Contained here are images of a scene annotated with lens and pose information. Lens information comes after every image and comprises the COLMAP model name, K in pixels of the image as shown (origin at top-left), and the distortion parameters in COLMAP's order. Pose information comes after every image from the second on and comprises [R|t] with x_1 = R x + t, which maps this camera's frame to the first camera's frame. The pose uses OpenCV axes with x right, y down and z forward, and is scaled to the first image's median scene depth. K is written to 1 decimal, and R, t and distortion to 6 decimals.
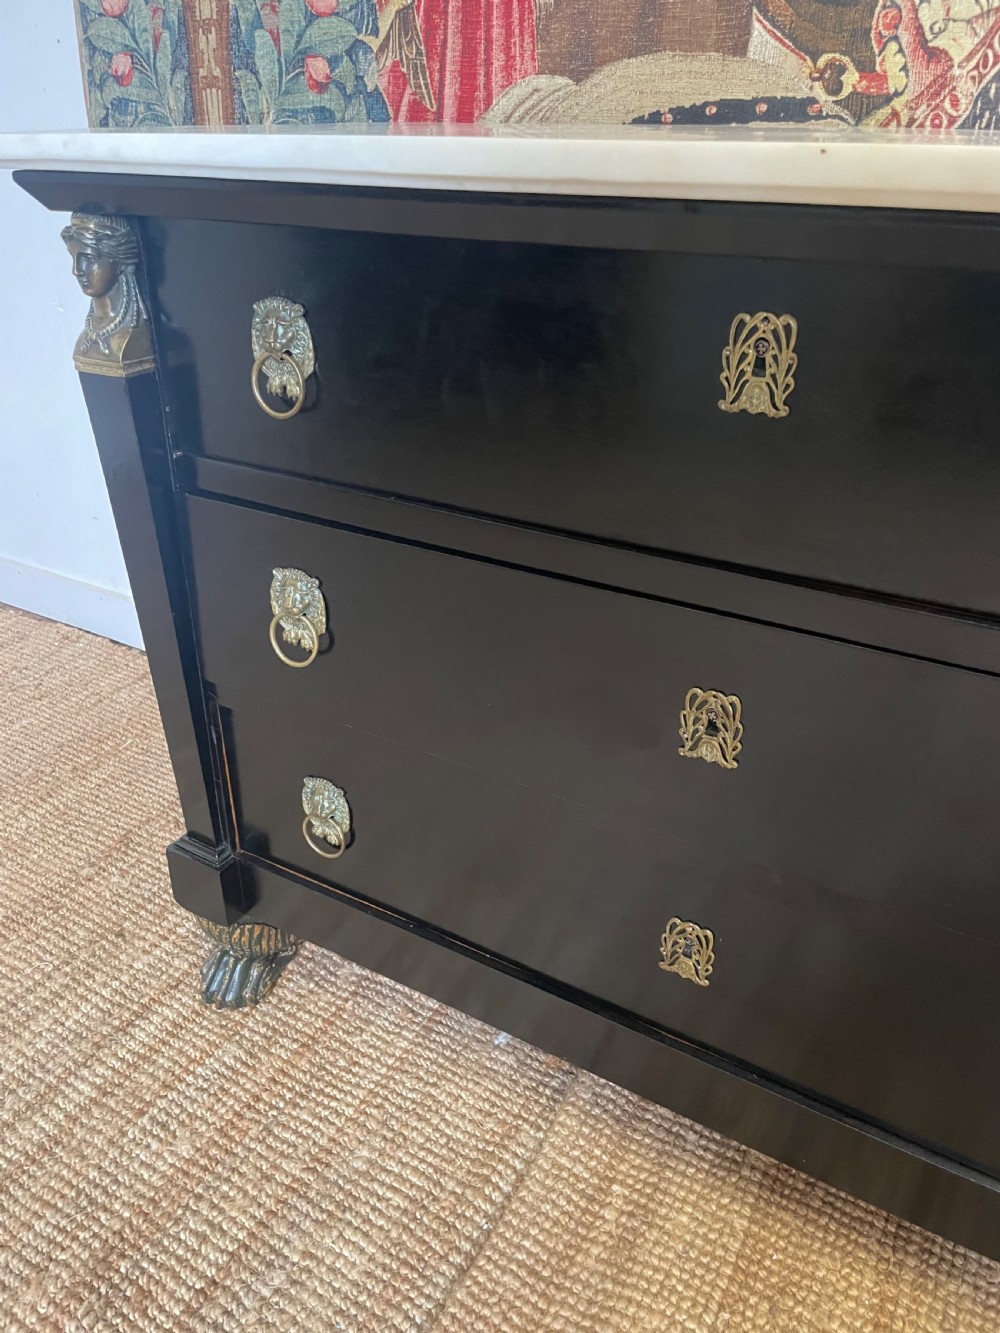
lens RADIAL K [[1005.7, 0, 509.1], [0, 1005.7, 682.3], [0, 0, 1]] dist [0.090851, -0.130344]
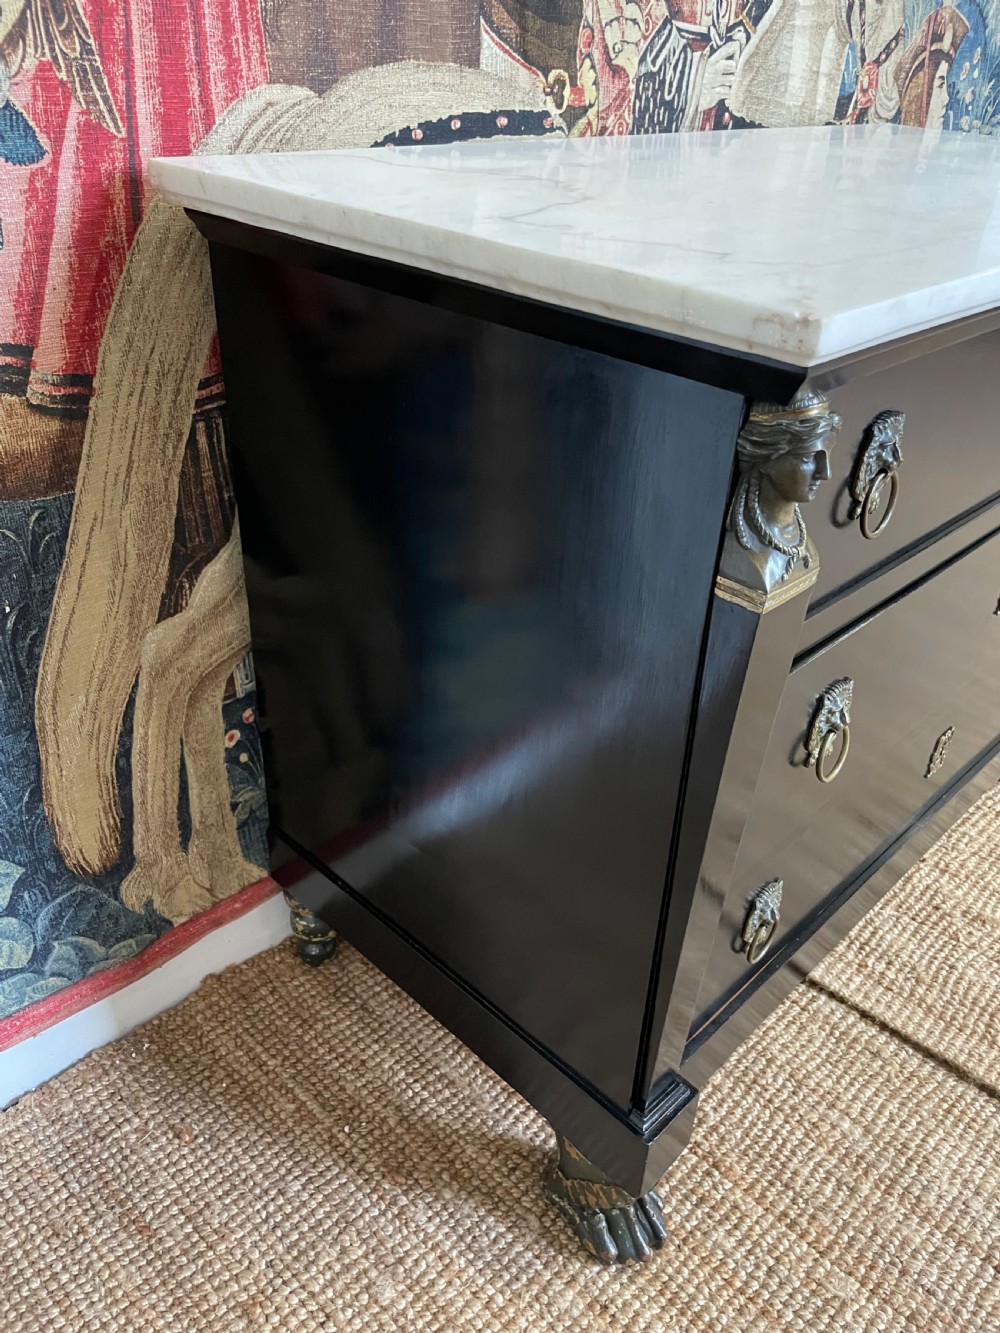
lens RADIAL K [[1004.7, 0, 491.9], [0, 1004.7, 678.9], [0, 0, 1]] dist [0.082646, -0.119192]
pose [[0.250647, -0.518713, 0.817382, -0.804766], [0.433591, 0.815062, 0.384282, -0.470553], [-0.865549, 0.258090, 0.429202, 0.670641]]
